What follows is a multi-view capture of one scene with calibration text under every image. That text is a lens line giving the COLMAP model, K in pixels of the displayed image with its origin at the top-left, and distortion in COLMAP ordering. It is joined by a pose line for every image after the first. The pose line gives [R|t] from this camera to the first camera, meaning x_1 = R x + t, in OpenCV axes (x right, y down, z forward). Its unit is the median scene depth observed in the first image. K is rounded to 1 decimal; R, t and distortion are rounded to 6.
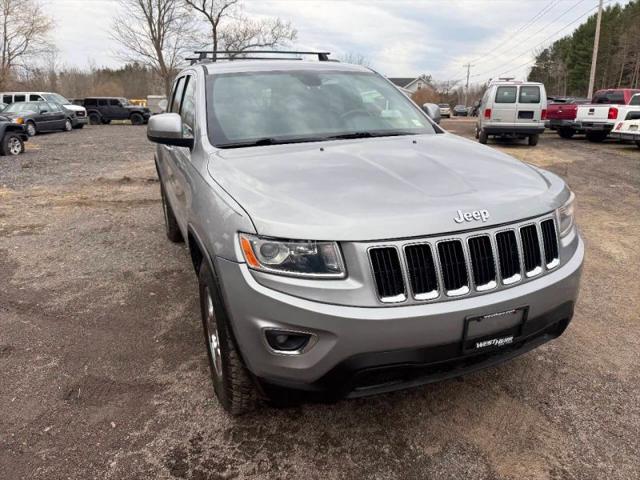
lens RADIAL K [[451.7, 0, 323.9], [0, 451.7, 240.6], [0, 0, 1]] dist [0.022445, -0.025721]
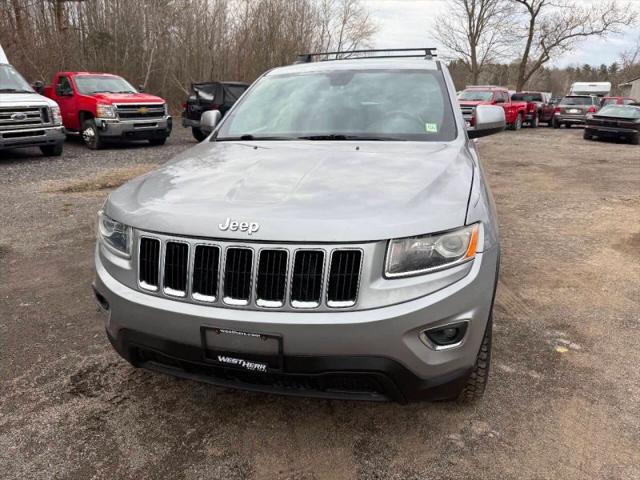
lens RADIAL K [[451.7, 0, 324.2], [0, 451.7, 241.0], [0, 0, 1]] dist [0.022445, -0.025721]
pose [[0.797016, 0.191342, -0.572847, 0.487982], [-0.185696, 0.980179, 0.069036, -0.058498], [0.574702, 0.051352, 0.816750, 0.156139]]
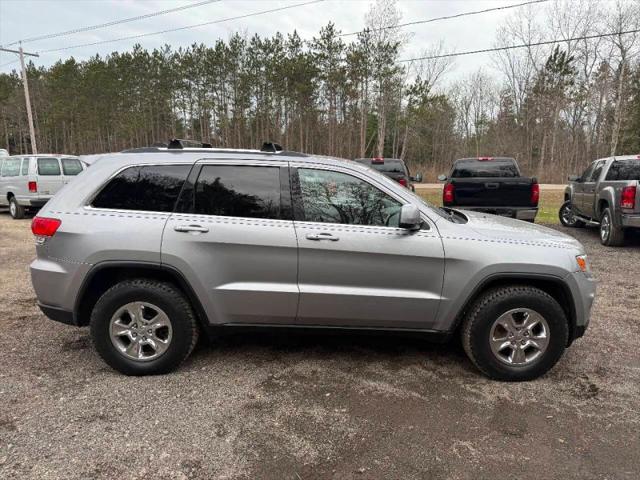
lens RADIAL K [[451.7, 0, 324.7], [0, 451.7, 242.1], [0, 0, 1]] dist [0.022445, -0.025721]
pose [[0.367086, -0.139367, 0.919687, -1.169341], [0.262769, 0.963979, 0.041197, -0.219271], [-0.892301, 0.226542, 0.390485, 0.567620]]
